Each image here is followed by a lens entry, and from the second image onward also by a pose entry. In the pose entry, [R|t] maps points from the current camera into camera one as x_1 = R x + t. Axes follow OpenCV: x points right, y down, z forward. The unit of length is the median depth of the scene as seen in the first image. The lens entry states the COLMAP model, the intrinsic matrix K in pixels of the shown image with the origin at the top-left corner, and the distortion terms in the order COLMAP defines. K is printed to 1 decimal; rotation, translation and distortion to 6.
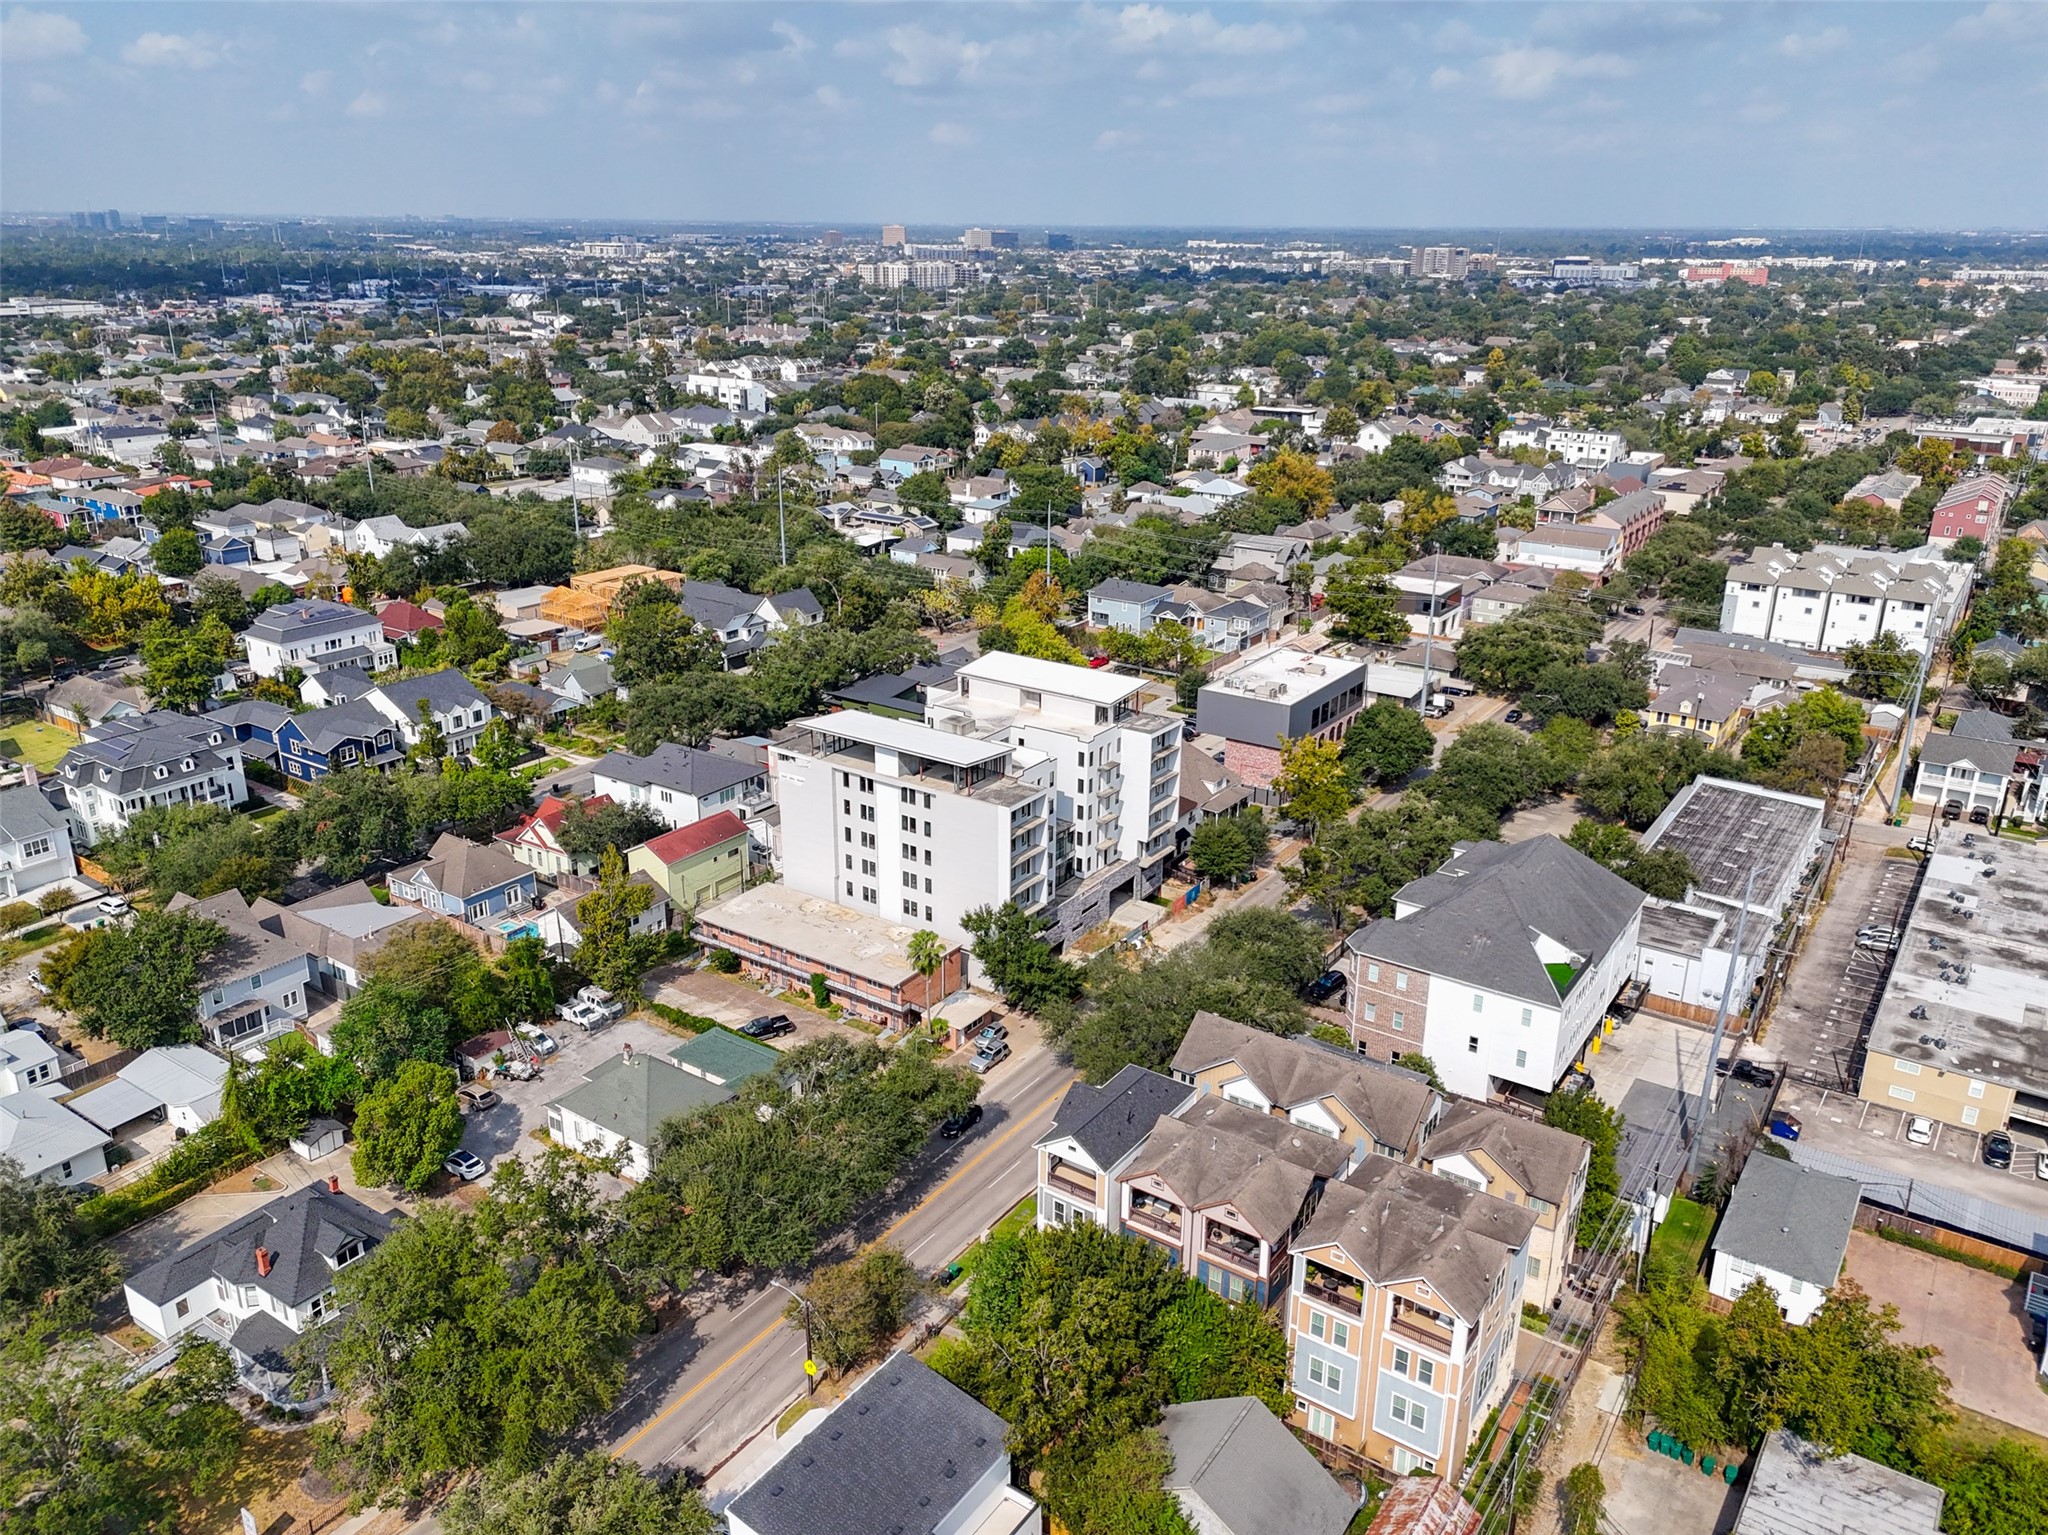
lens RADIAL K [[1501.4, 0, 1031.6], [0, 1501.4, 758.7], [0, 0, 1]] dist [0.079261, -0.075863]
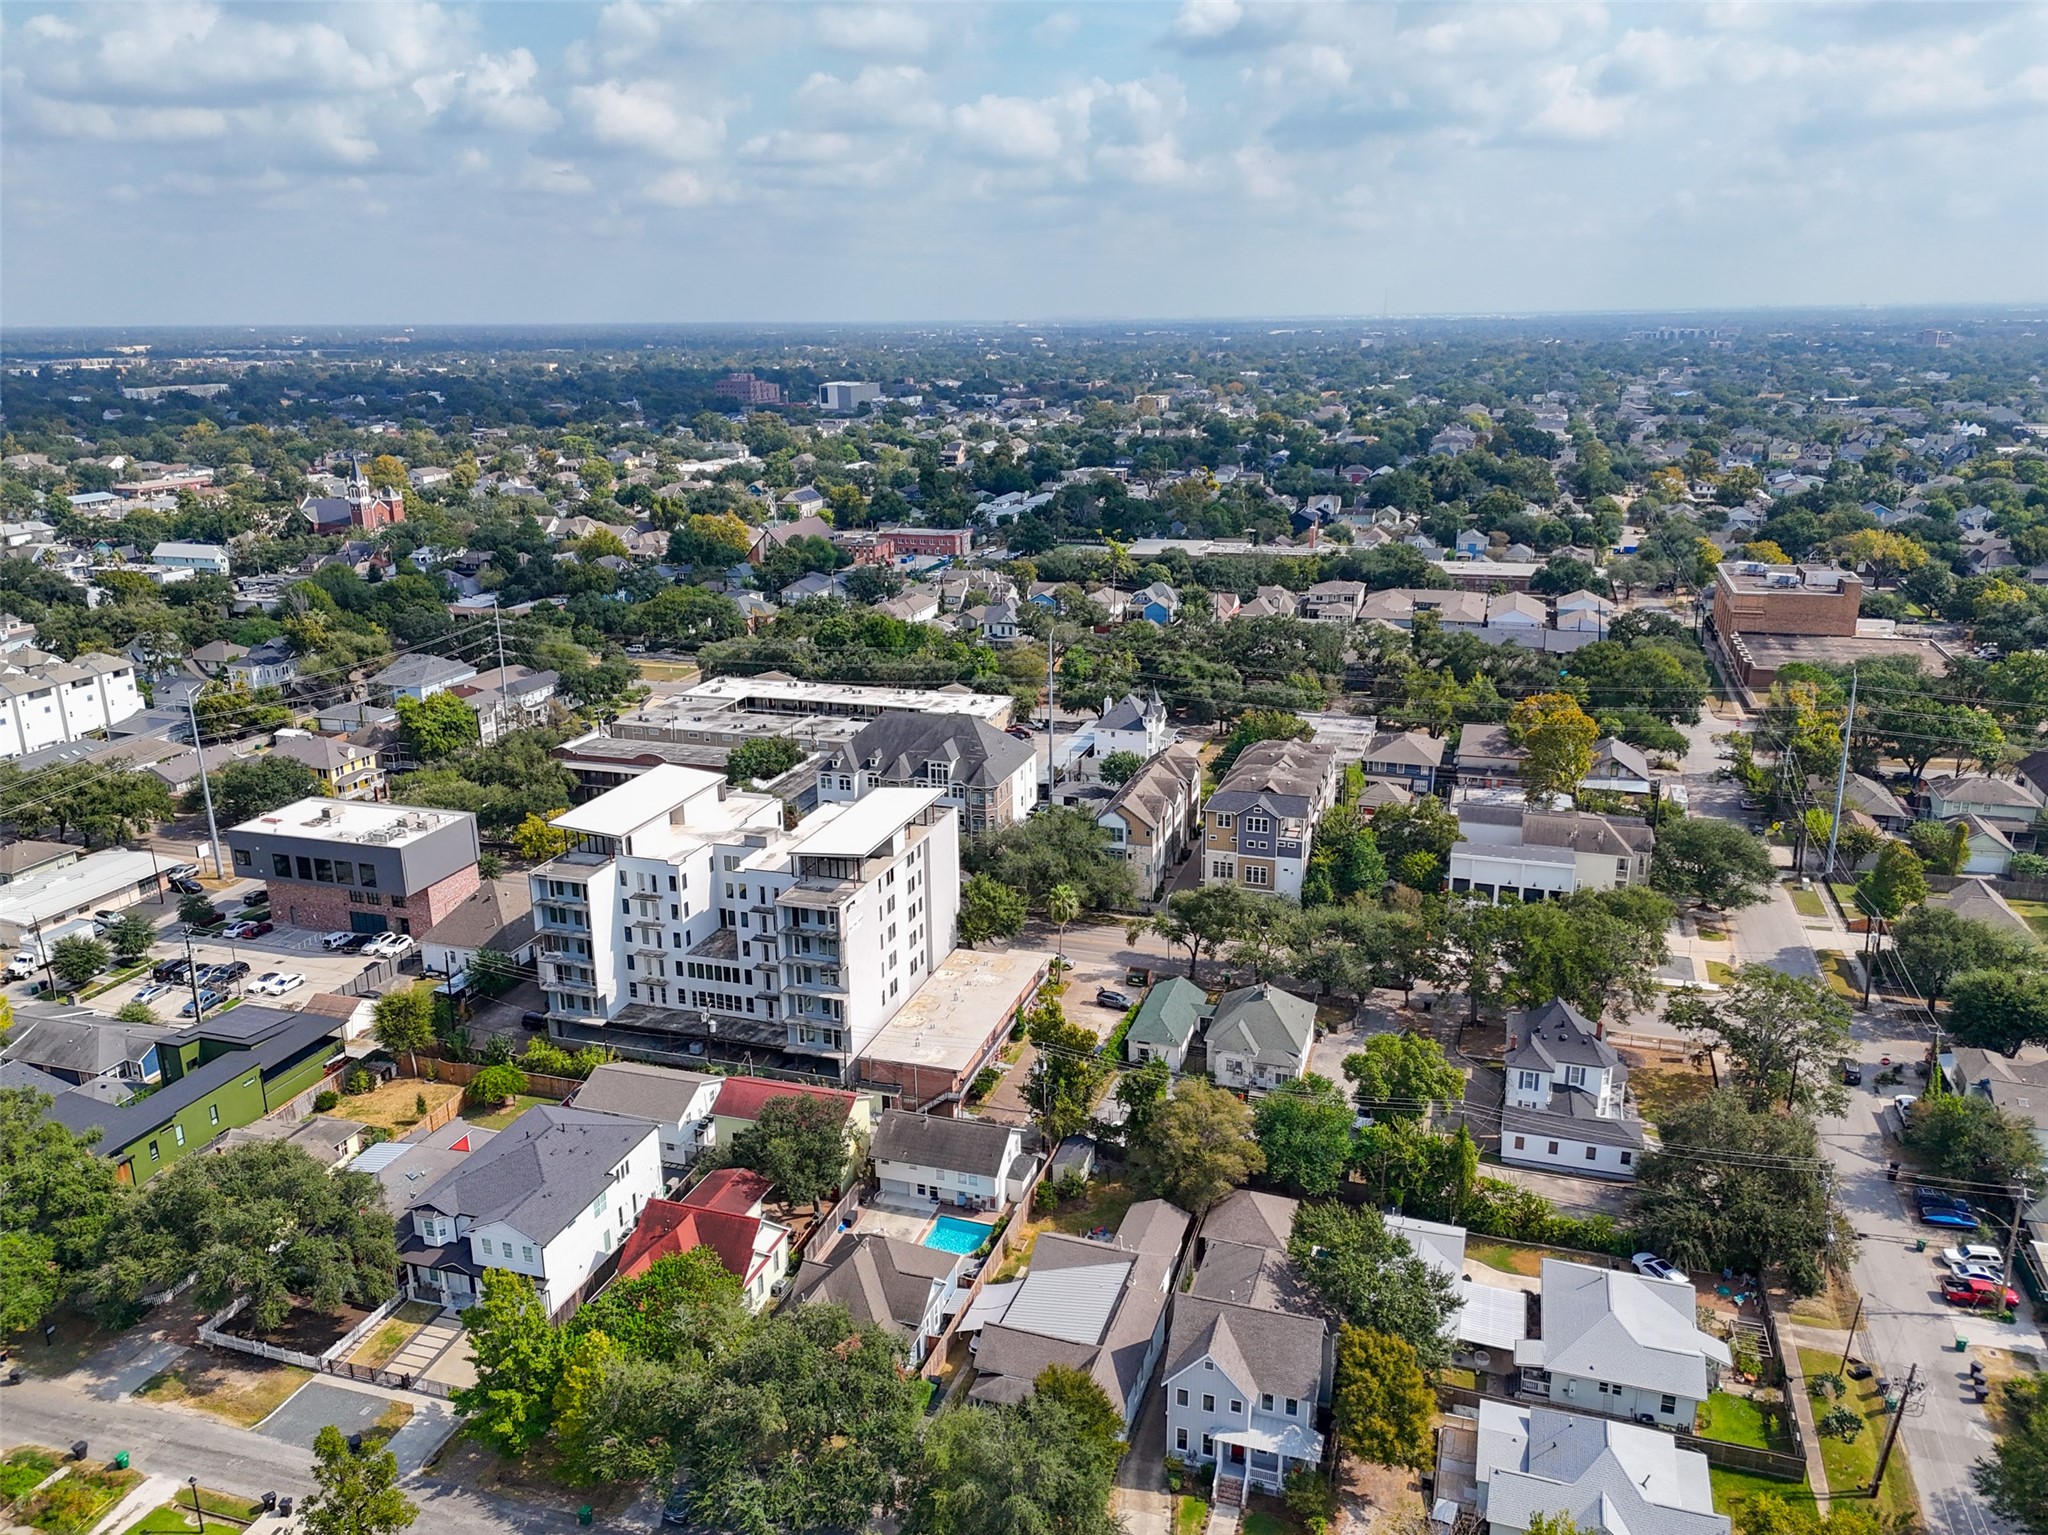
lens RADIAL K [[1501.4, 0, 1031.6], [0, 1501.4, 758.7], [0, 0, 1]] dist [0.079261, -0.075863]
pose [[-0.285168, -0.275137, 0.918139, -0.868546], [0.330629, 0.870880, 0.363666, -0.321921], [-0.899646, 0.407270, -0.157379, 0.876249]]
